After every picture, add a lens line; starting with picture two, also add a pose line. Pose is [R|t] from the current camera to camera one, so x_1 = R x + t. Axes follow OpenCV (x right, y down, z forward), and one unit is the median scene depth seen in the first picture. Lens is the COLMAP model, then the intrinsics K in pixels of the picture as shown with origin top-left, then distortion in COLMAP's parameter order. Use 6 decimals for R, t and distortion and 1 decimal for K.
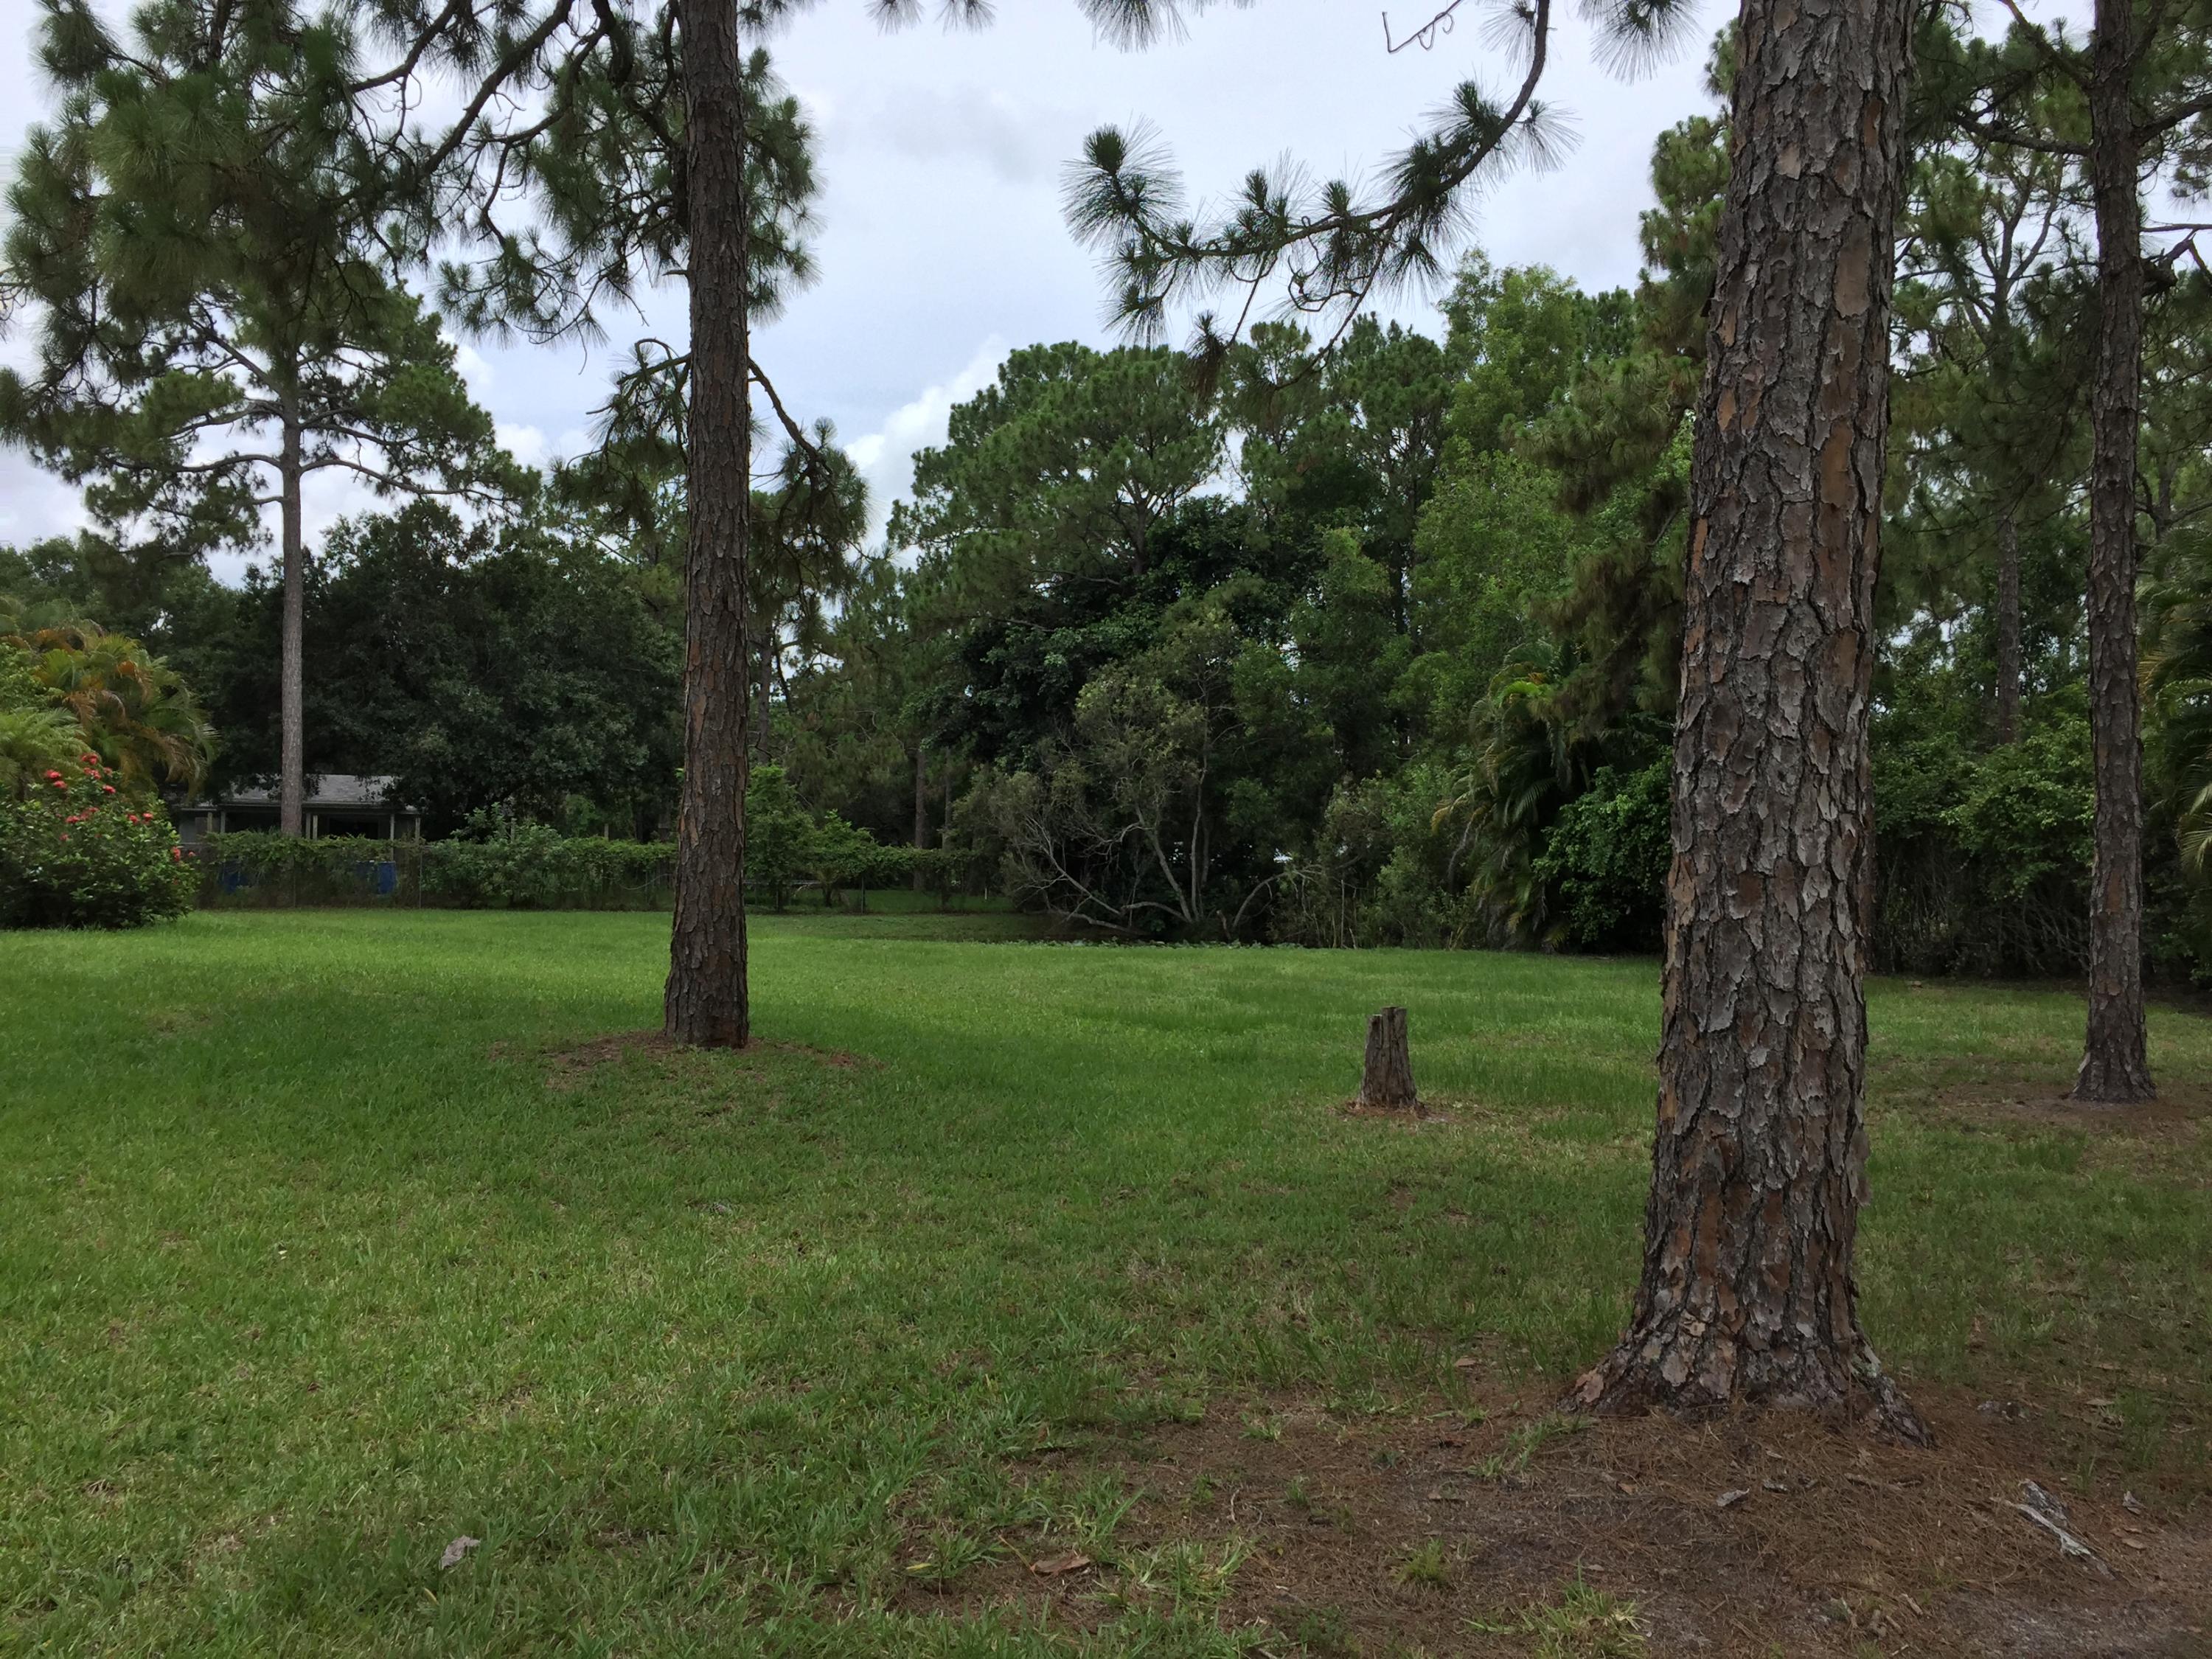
lens RADIAL K [[1876.6, 0, 1131.7], [0, 1876.6, 805.2], [0, 0, 1]] dist [0.071222, -0.098254]
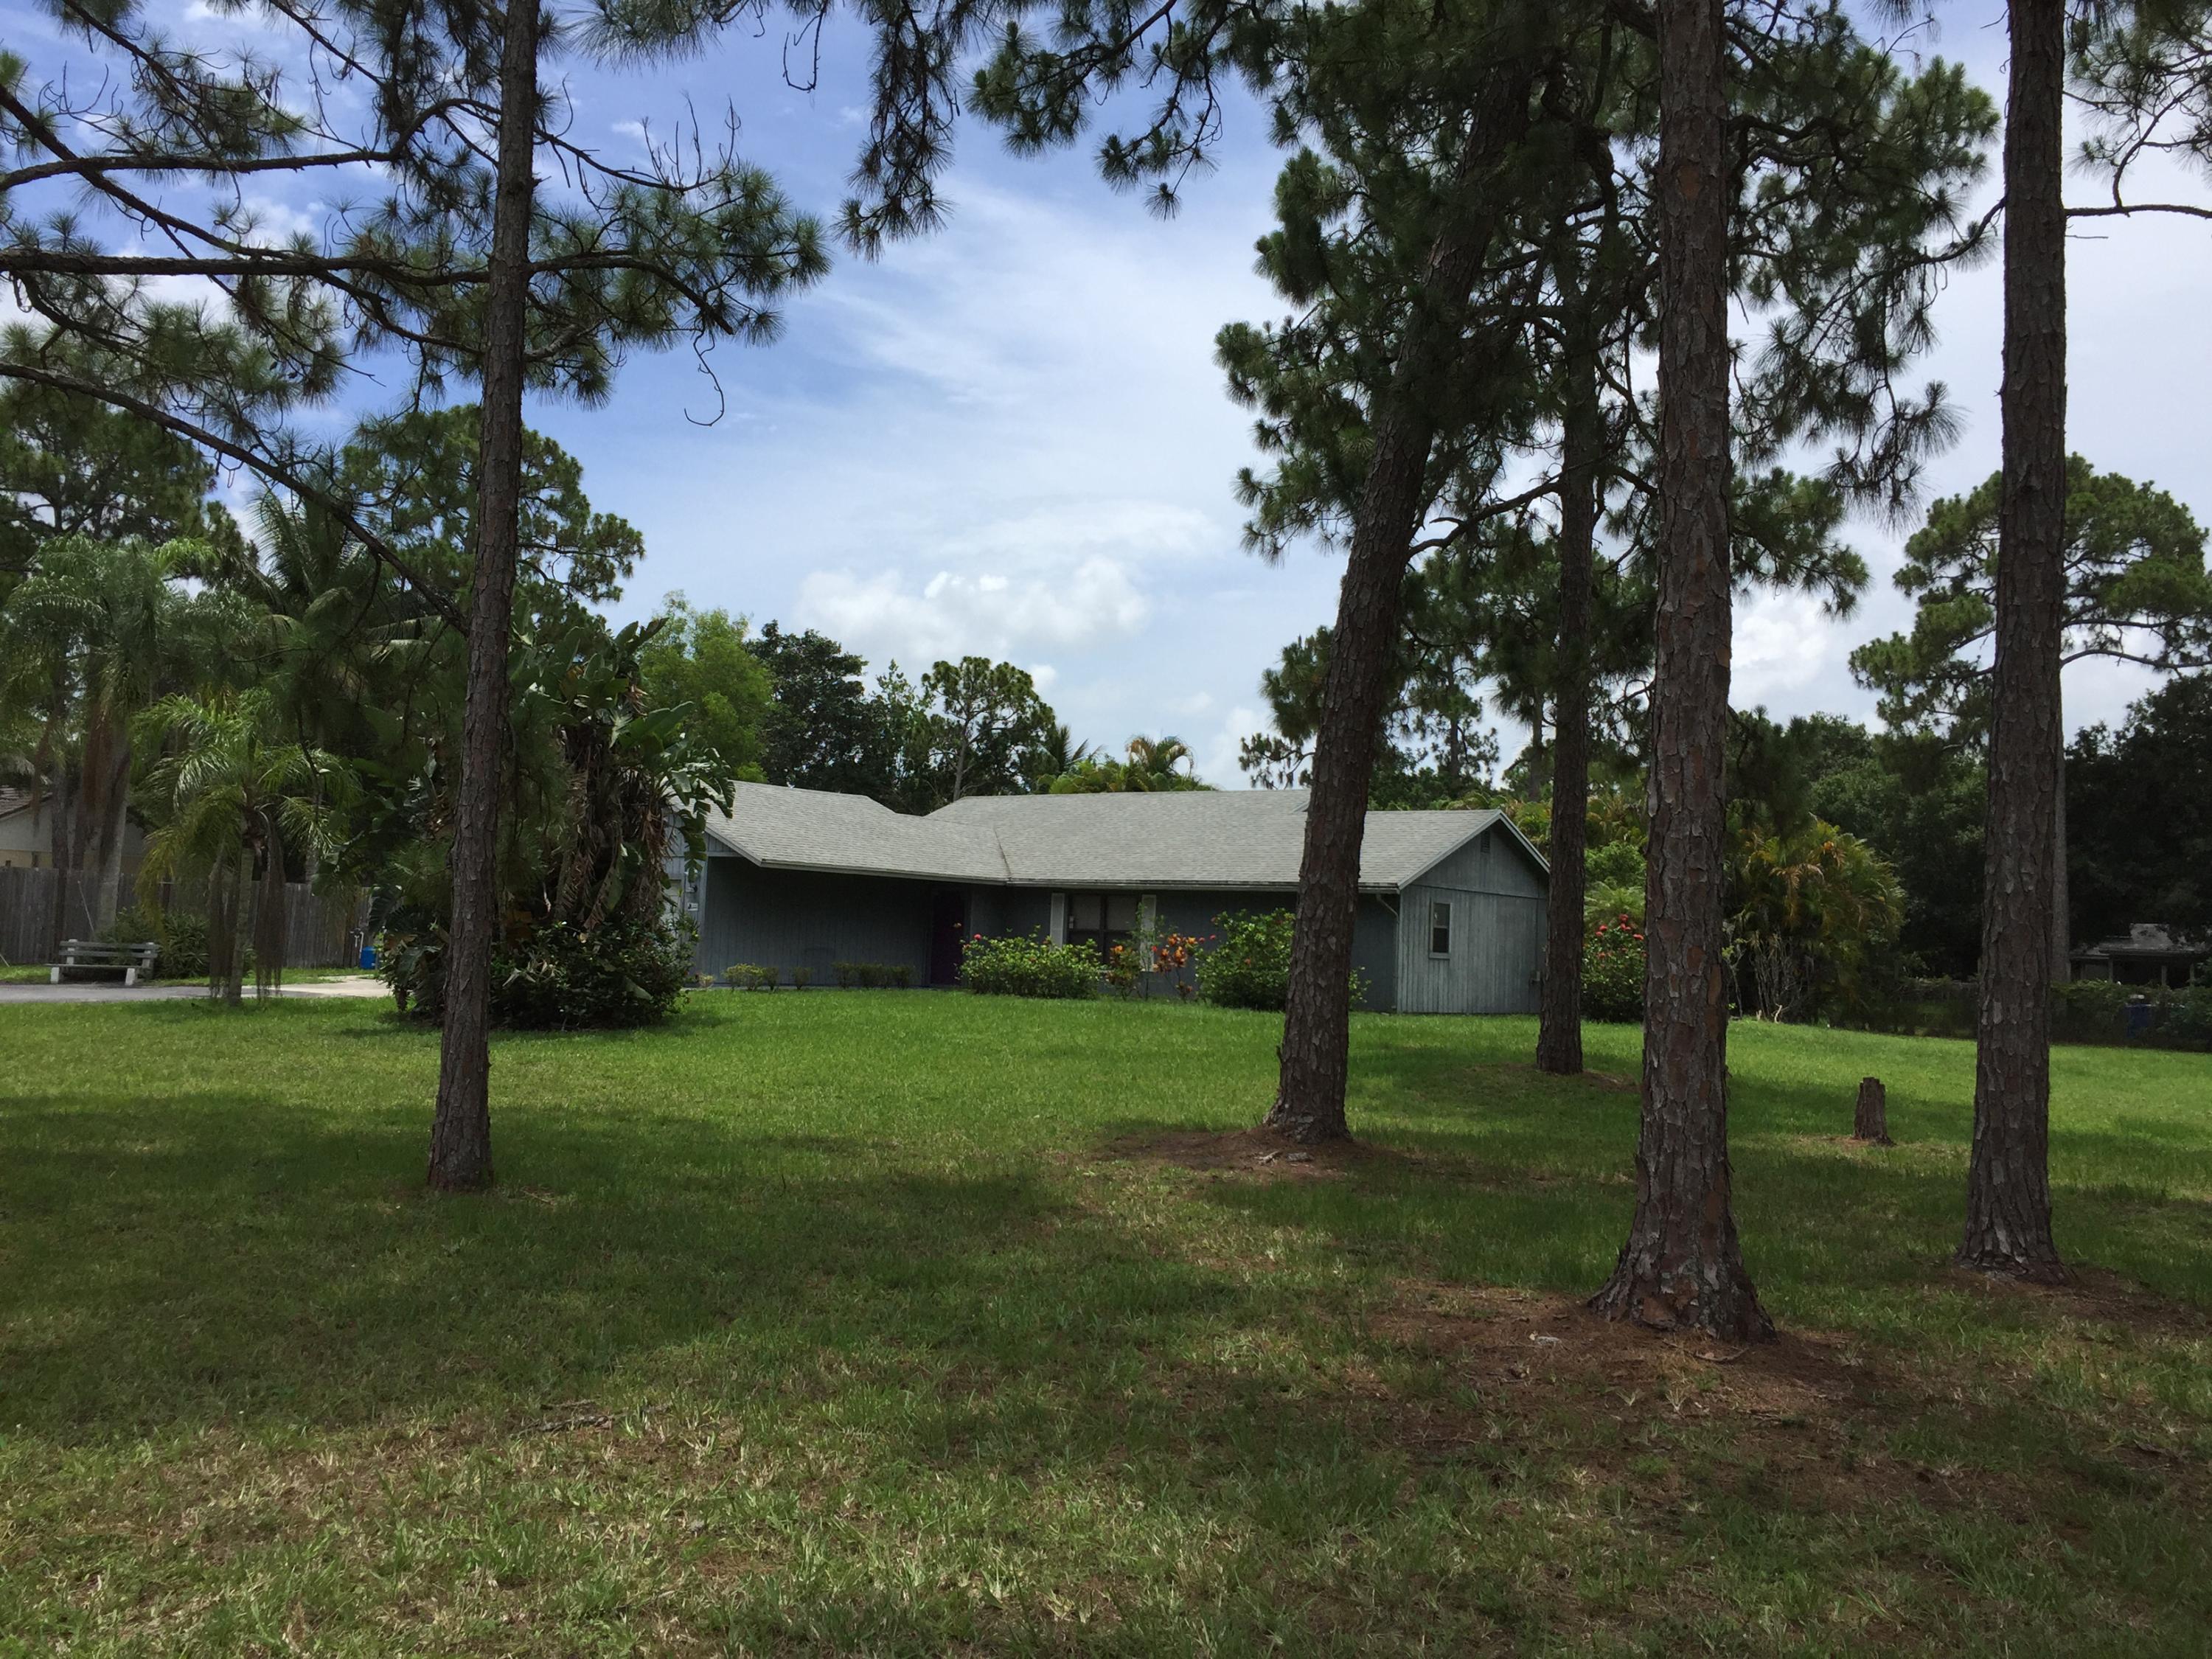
lens RADIAL K [[1878.2, 0, 1107.3], [0, 1878.2, 838.1], [0, 0, 1]] dist [0.019856, -0.002737]
pose [[0.497931, -0.043123, -0.866144, 0.366443], [-0.010221, 0.998402, -0.055584, 0.000742], [0.867156, 0.036530, 0.496695, -0.103291]]
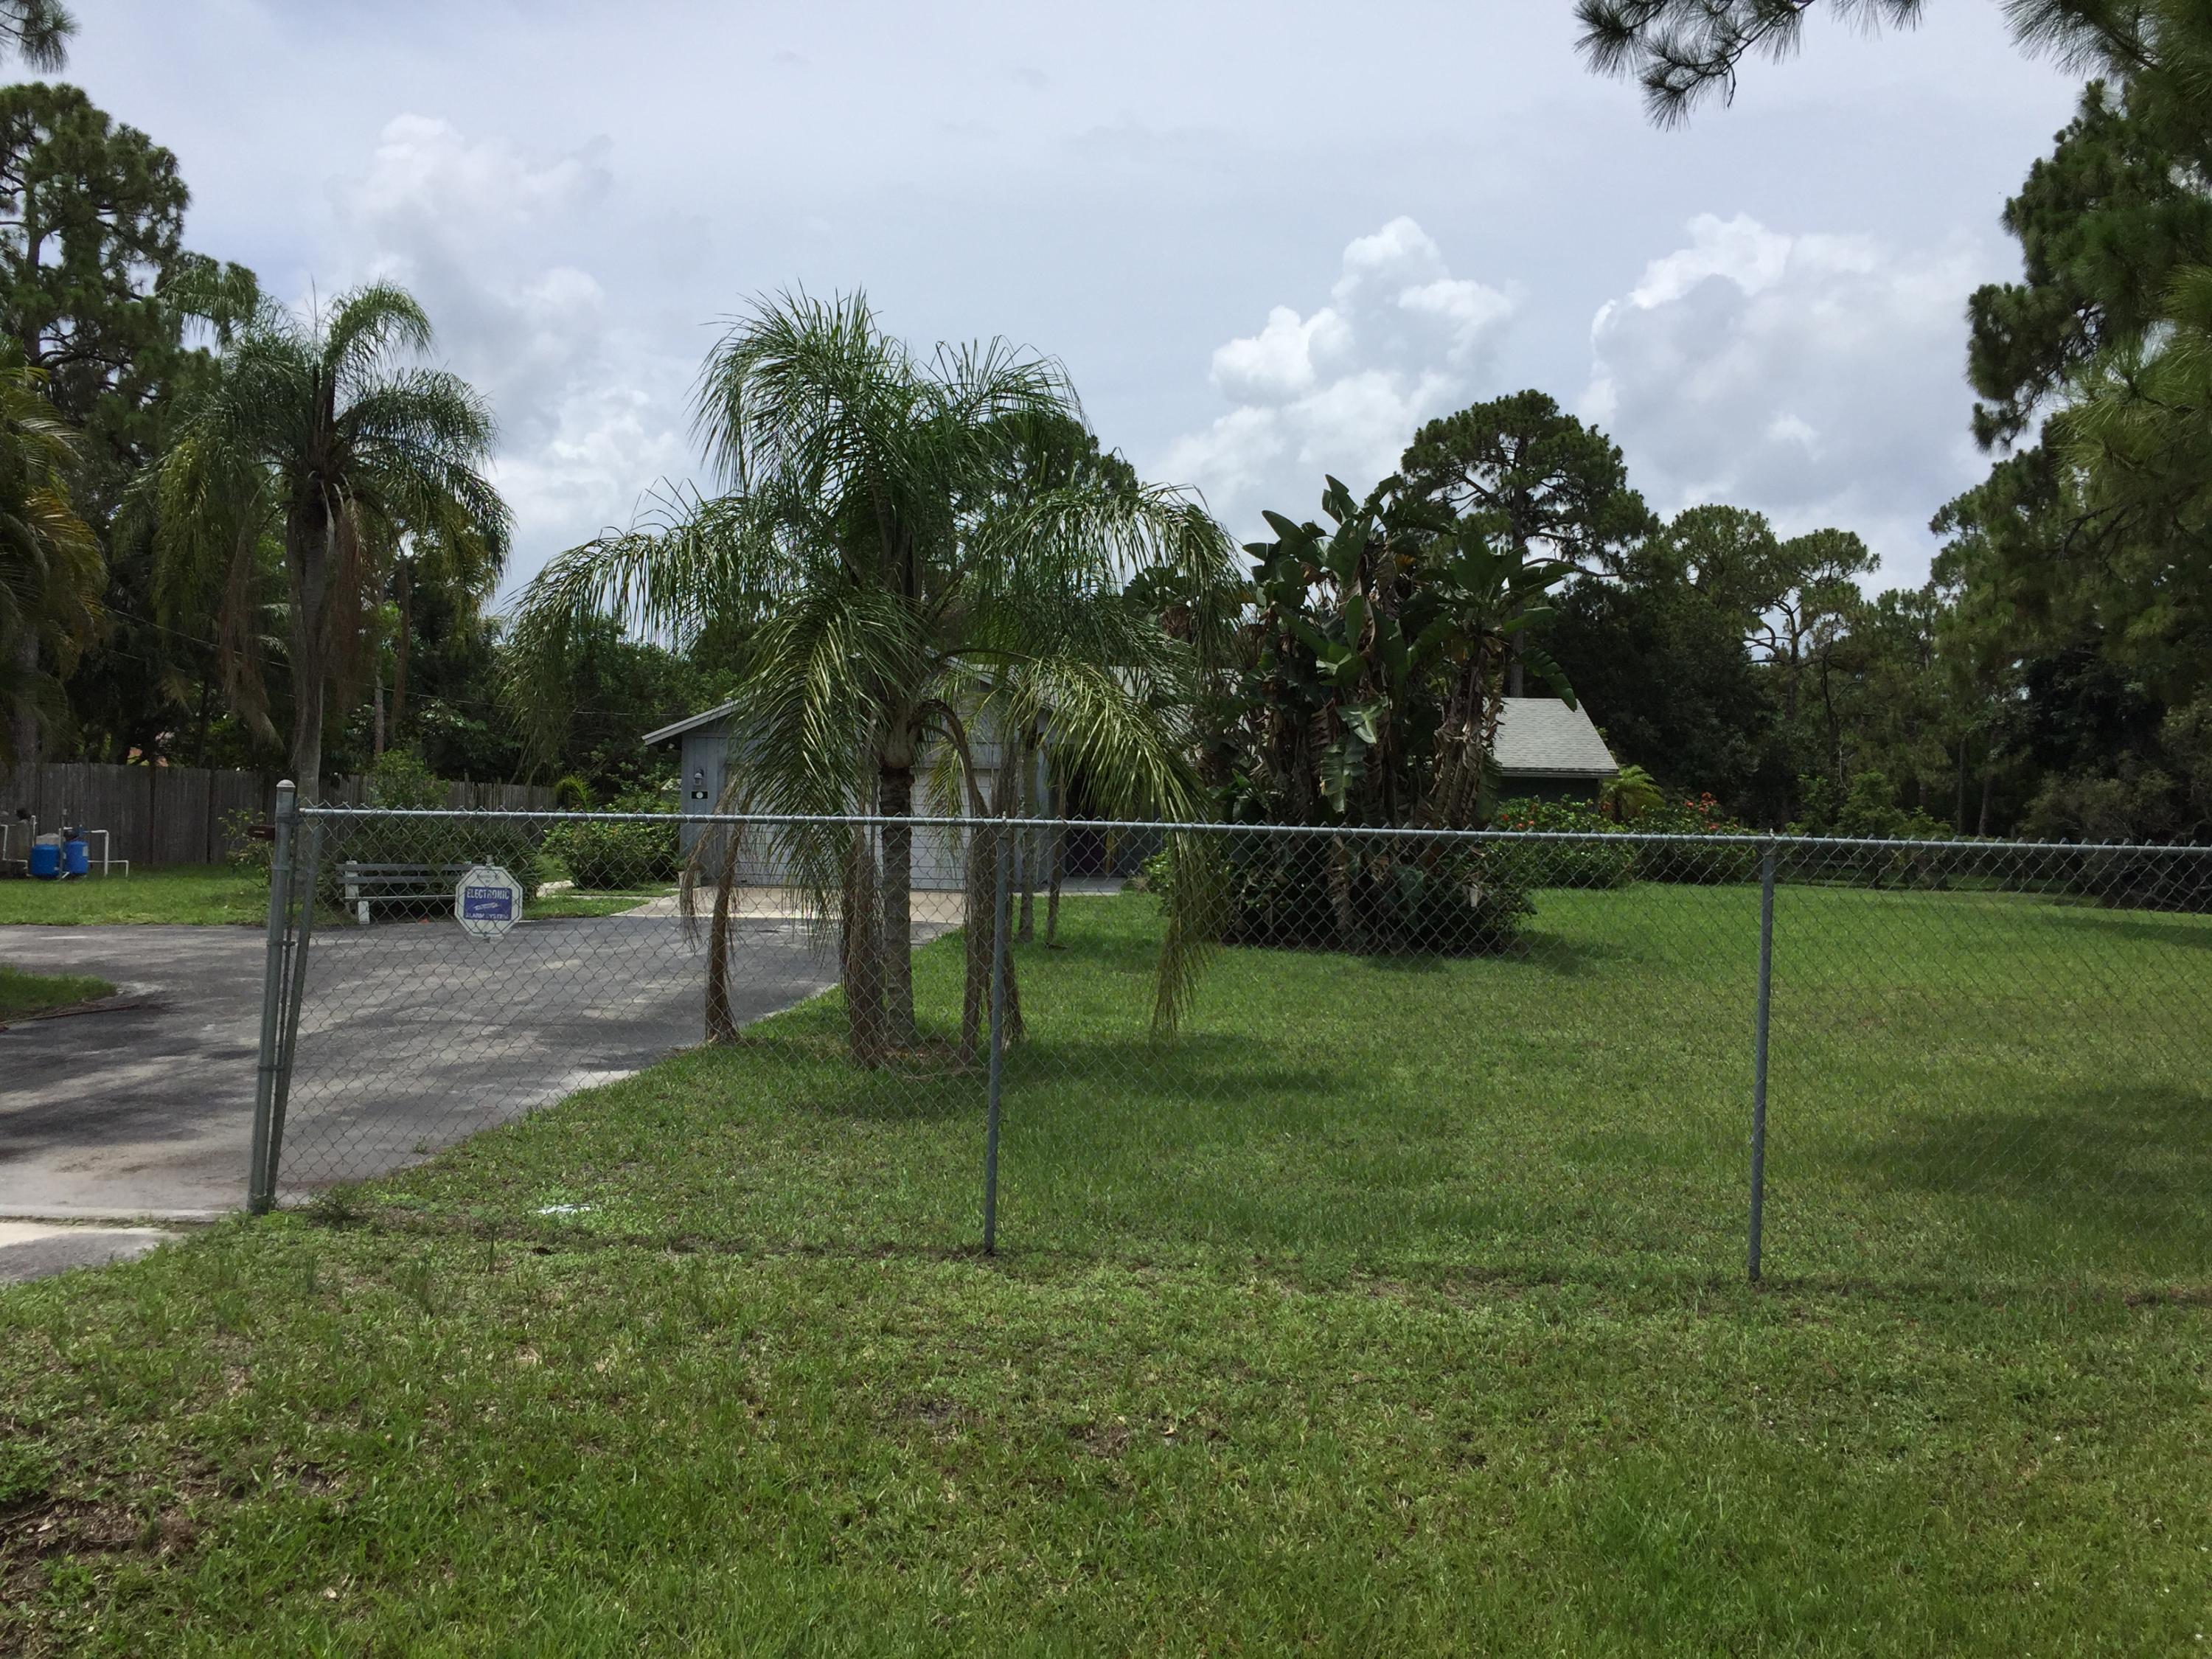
lens RADIAL K [[1874.5, 0, 1106.0], [0, 1874.5, 829.5], [0, 0, 1]] dist [0.077308, -0.102399]
pose [[0.910481, 0.009284, -0.413447, -0.188252], [0.002295, 0.999619, 0.027500, -0.026959], [0.413545, -0.025987, 0.910113, -0.575501]]
